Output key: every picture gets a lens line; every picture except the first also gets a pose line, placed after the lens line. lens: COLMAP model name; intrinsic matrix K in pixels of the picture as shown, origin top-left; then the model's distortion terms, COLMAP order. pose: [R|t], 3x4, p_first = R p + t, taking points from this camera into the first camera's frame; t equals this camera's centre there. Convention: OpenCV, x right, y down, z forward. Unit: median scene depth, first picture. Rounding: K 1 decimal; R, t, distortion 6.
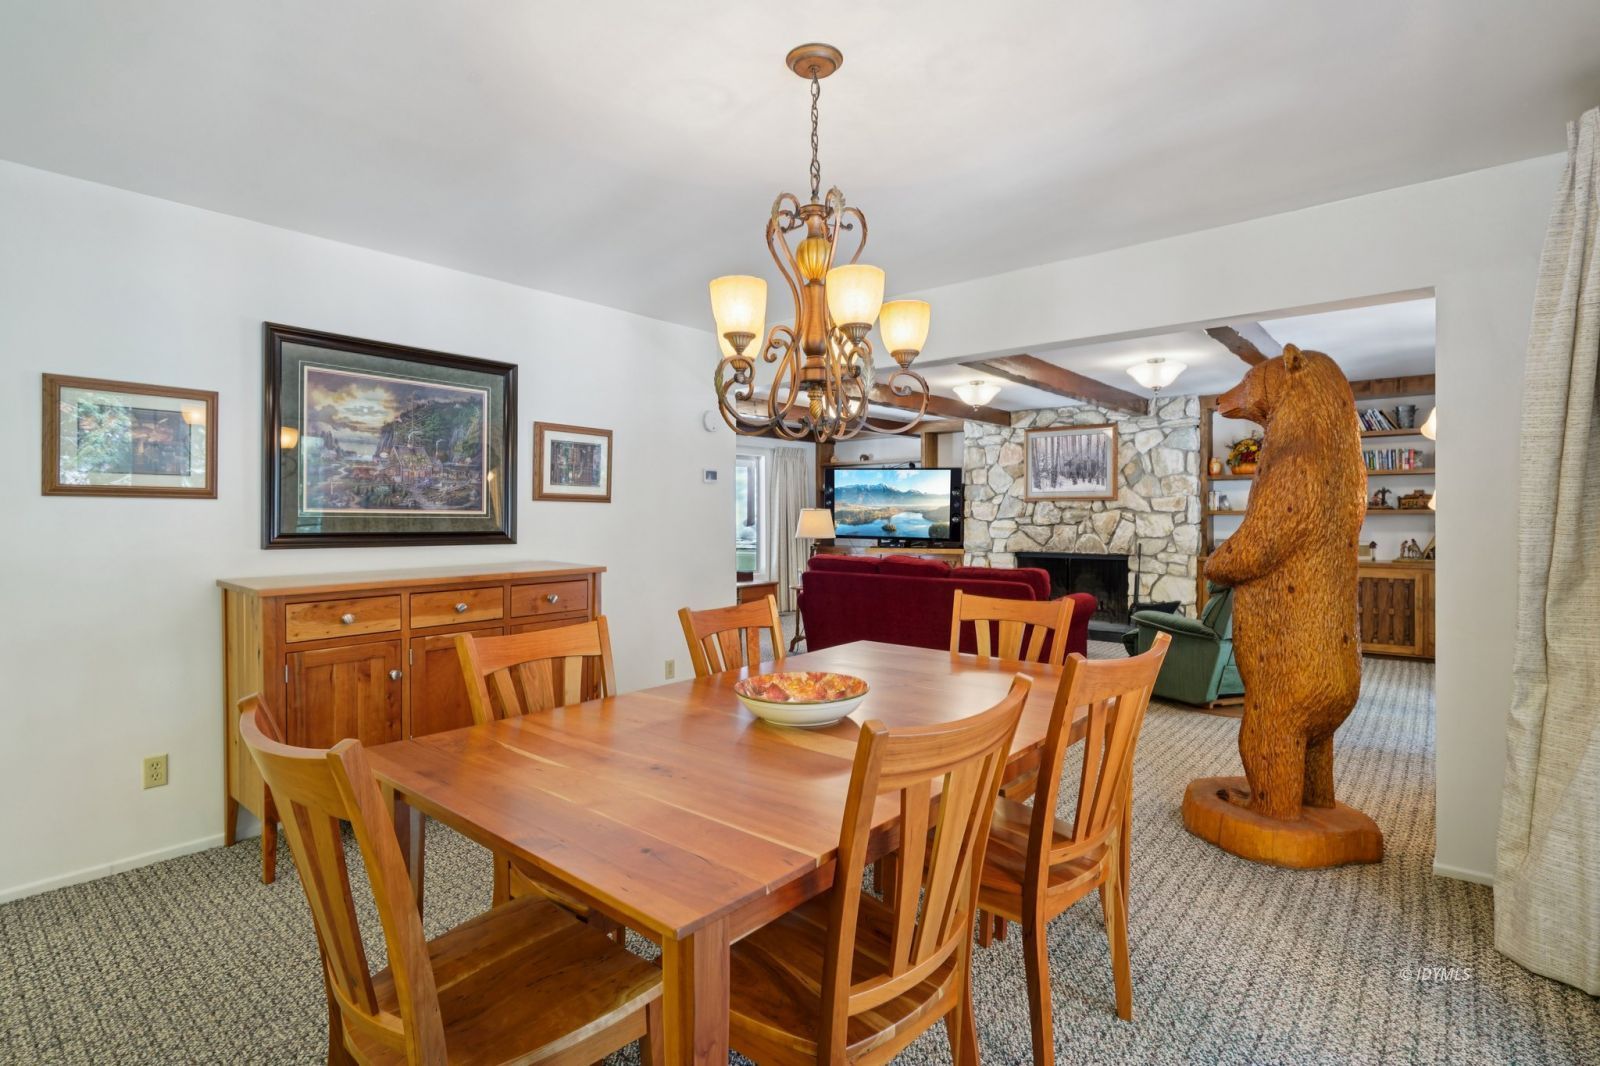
lens RADIAL K [[780.9, 0, 786.1], [0, 780.9, 515.6], [0, 0, 1]] dist [-0.000872, -0.000484]
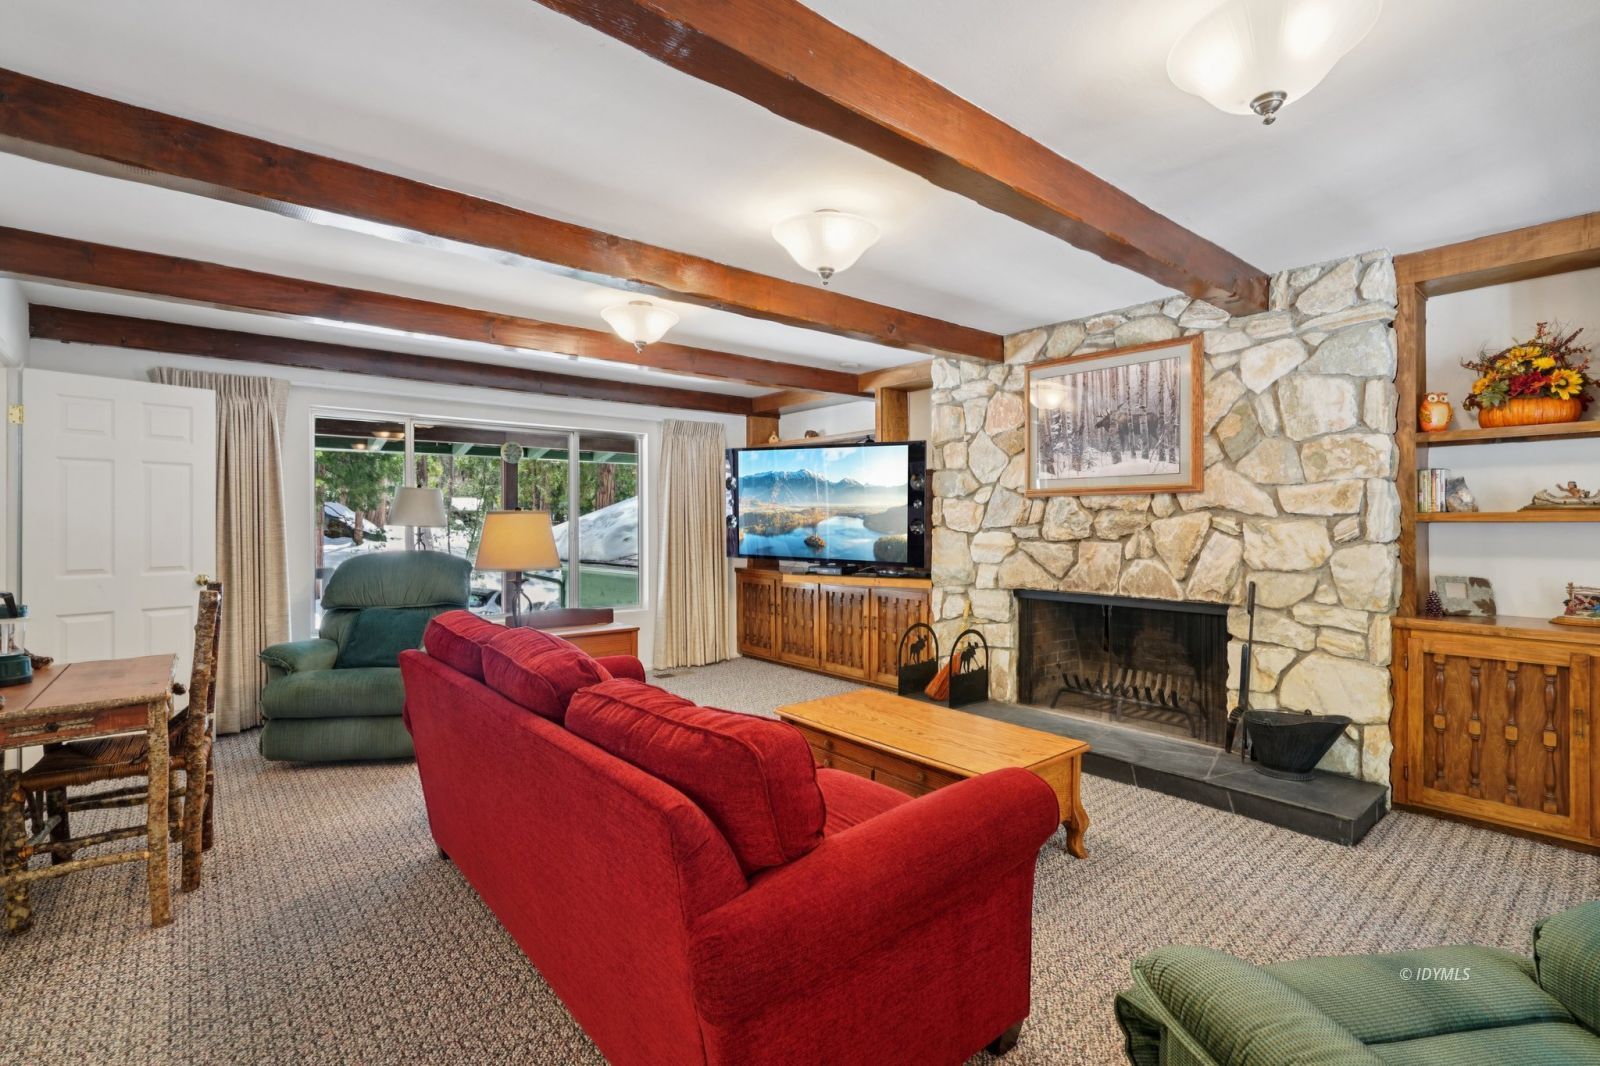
lens RADIAL K [[724.3, 0, 800.0], [0, 724.3, 519.9], [0, 0, 1]] dist [0.002517, 0.000727]
pose [[0.986619, -0.002475, -0.163026, 0.243548], [0.002467, 0.999997, -0.000257, -0.002753], [0.163026, -0.000148, 0.986622, 0.499392]]
